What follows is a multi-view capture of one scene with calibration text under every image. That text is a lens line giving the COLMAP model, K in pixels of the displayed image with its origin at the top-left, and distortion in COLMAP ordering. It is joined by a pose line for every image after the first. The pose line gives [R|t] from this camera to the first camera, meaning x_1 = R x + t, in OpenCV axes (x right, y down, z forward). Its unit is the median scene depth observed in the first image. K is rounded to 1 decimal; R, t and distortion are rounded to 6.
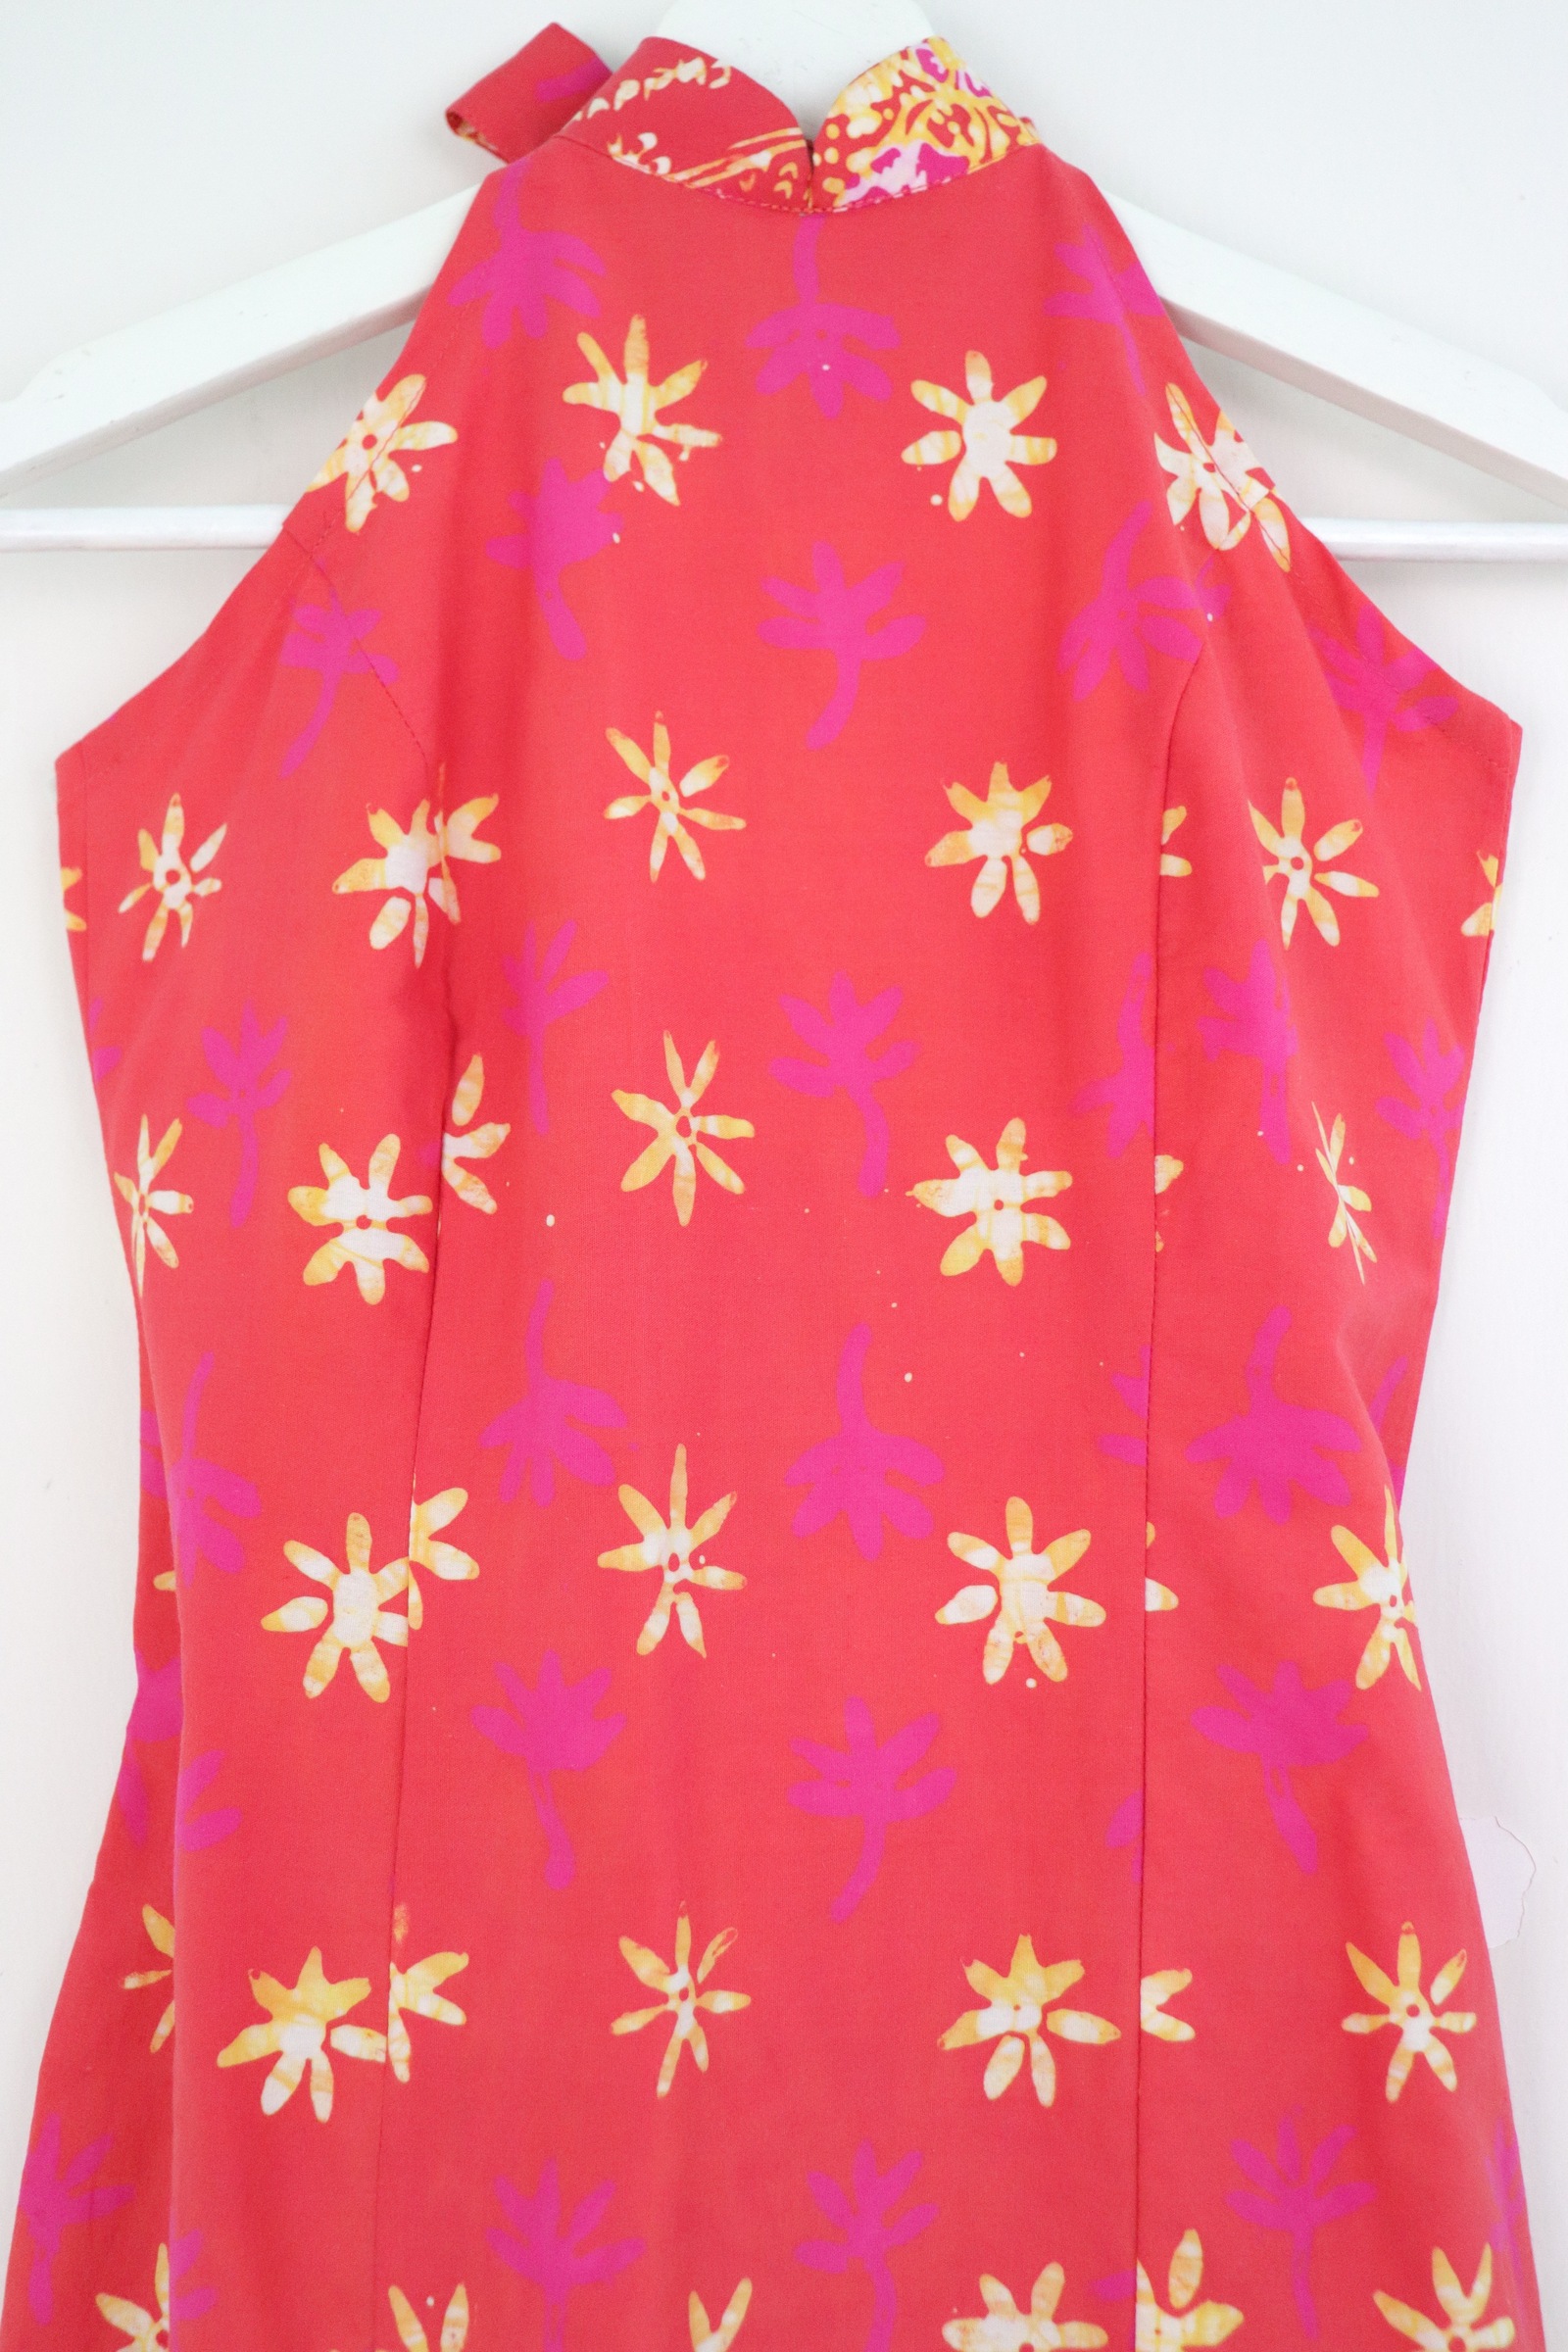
lens RADIAL K [[2697.7, 0, 784.0], [0, 2697.7, 1176.0], [0, 0, 1]] dist [-0.128947, 0.029904]
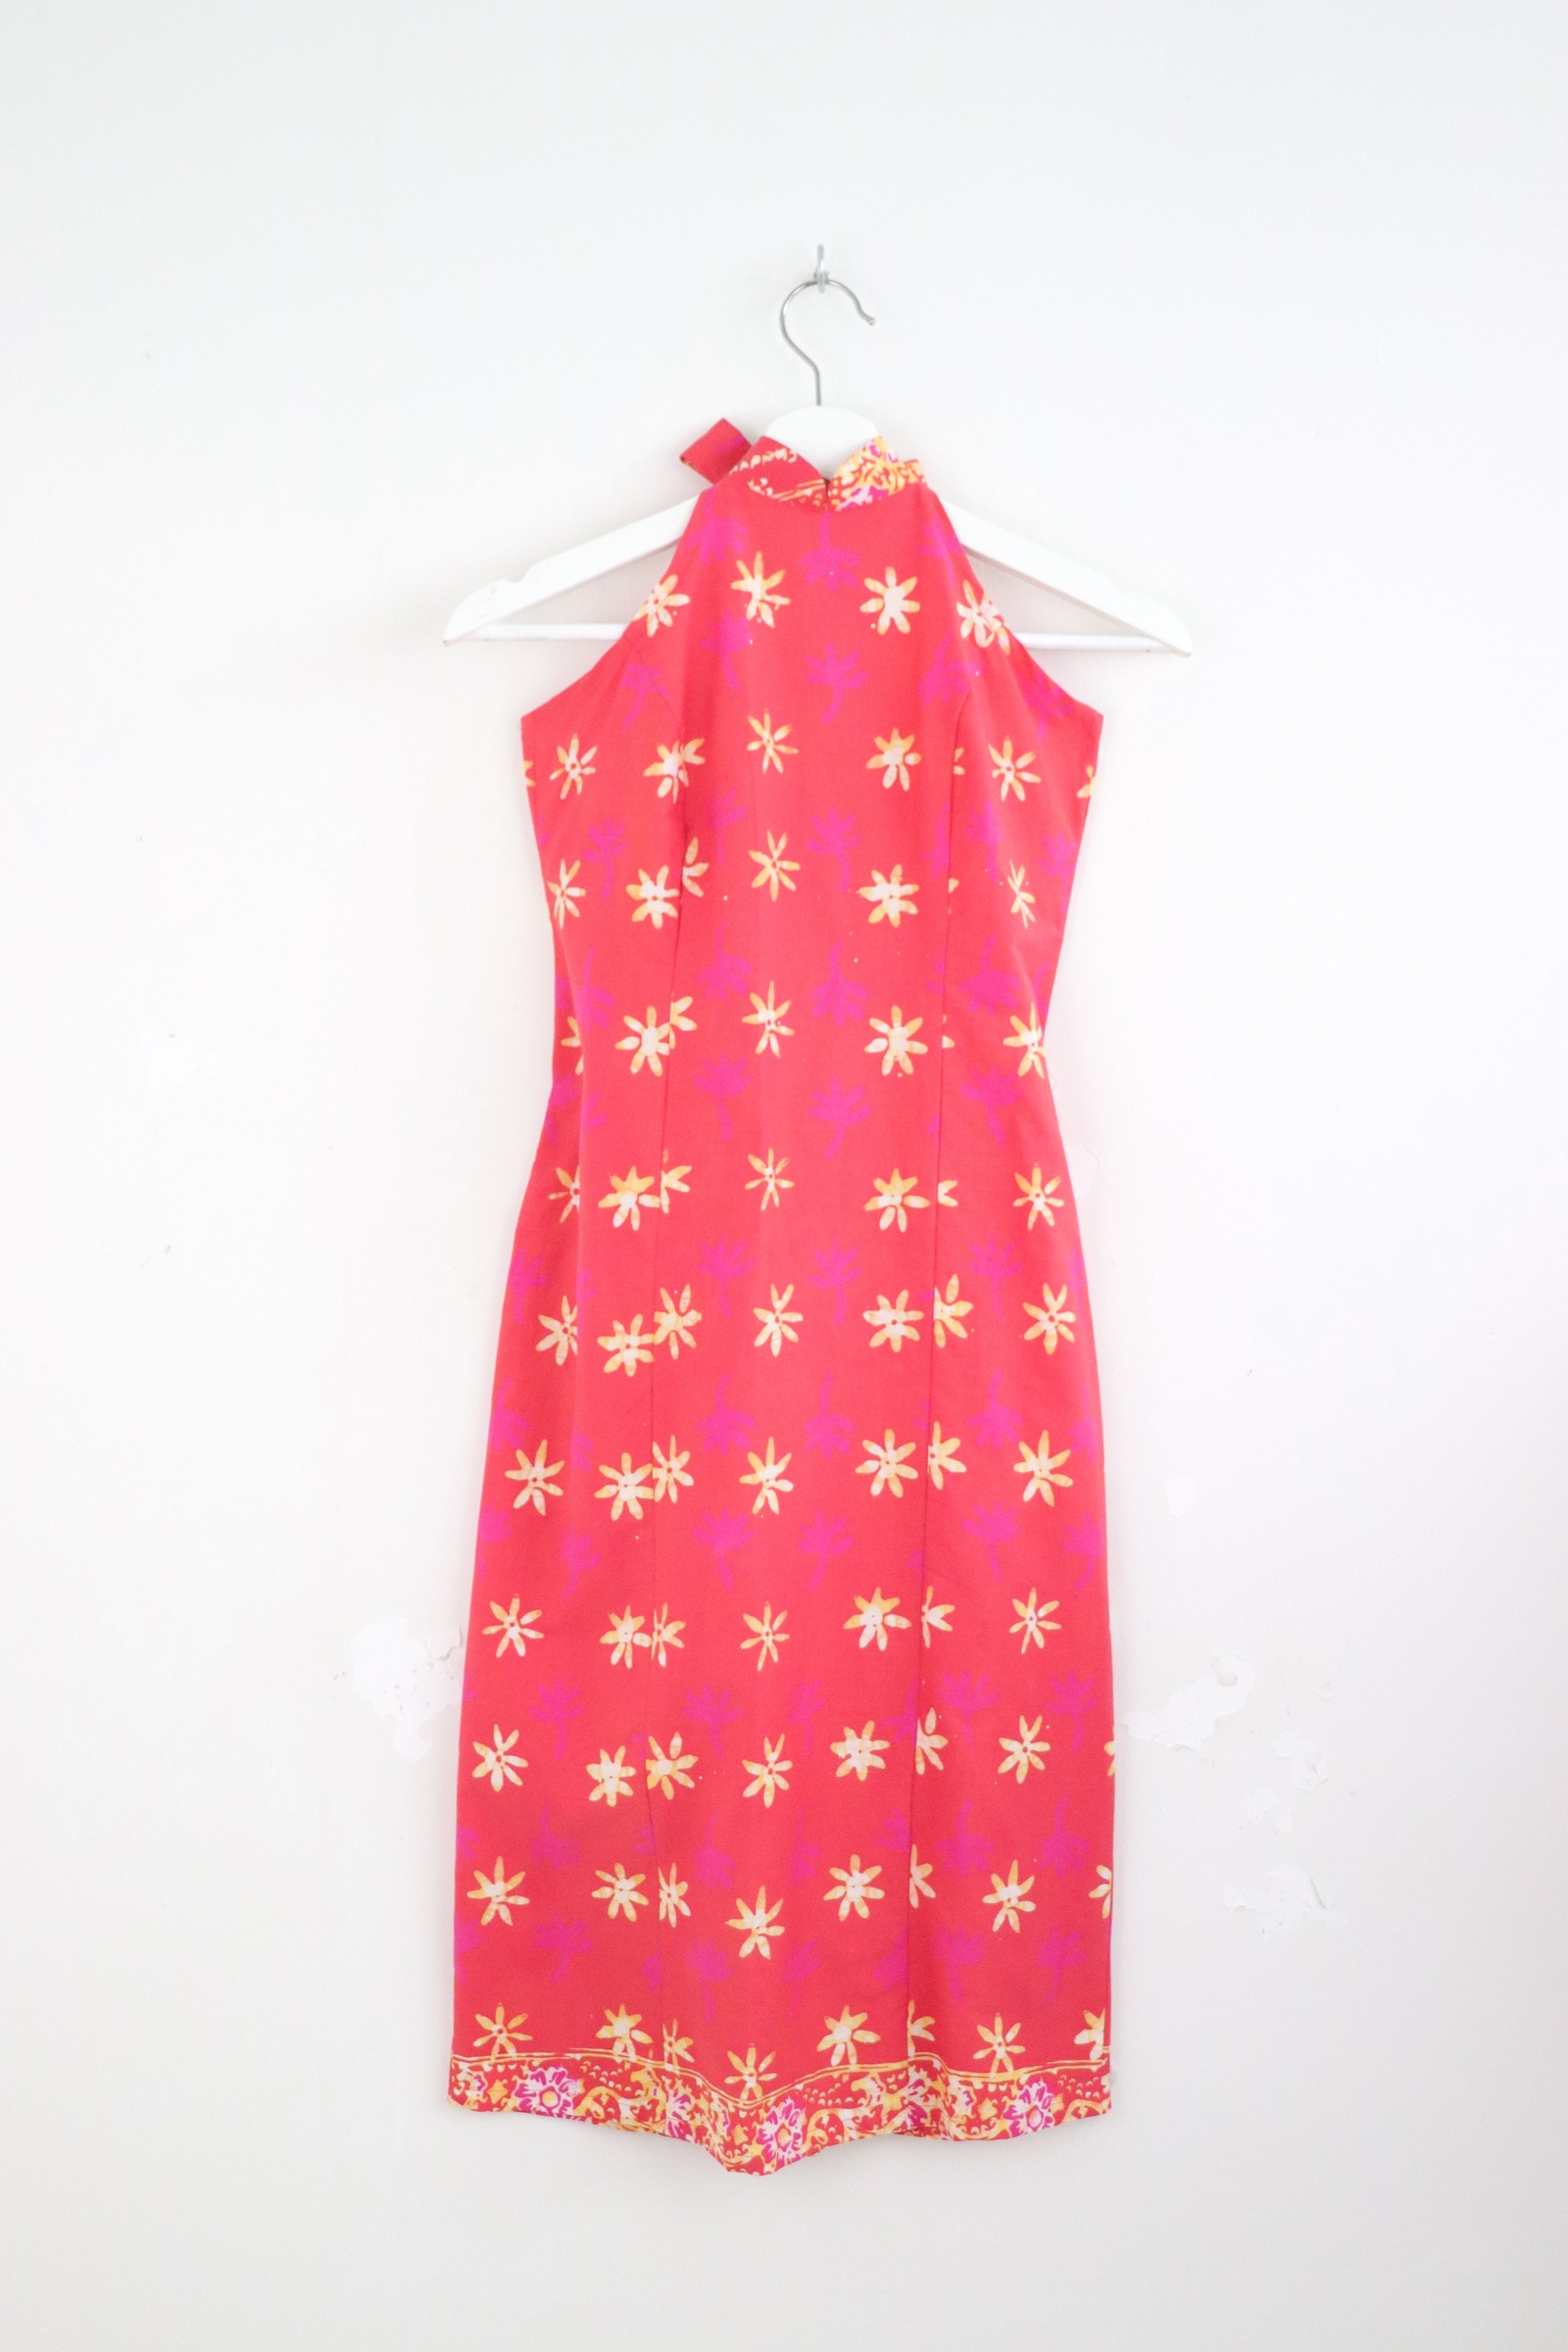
lens RADIAL K [[2697.7, 0, 784.0], [0, 2697.7, 1176.0], [0, 0, 1]] dist [-0.128947, 0.029904]
pose [[0.999873, 0.015572, 0.003407, -0.031027], [-0.015767, 0.997559, 0.068018, 0.106796], [-0.002339, -0.068063, 0.997678, -1.679022]]
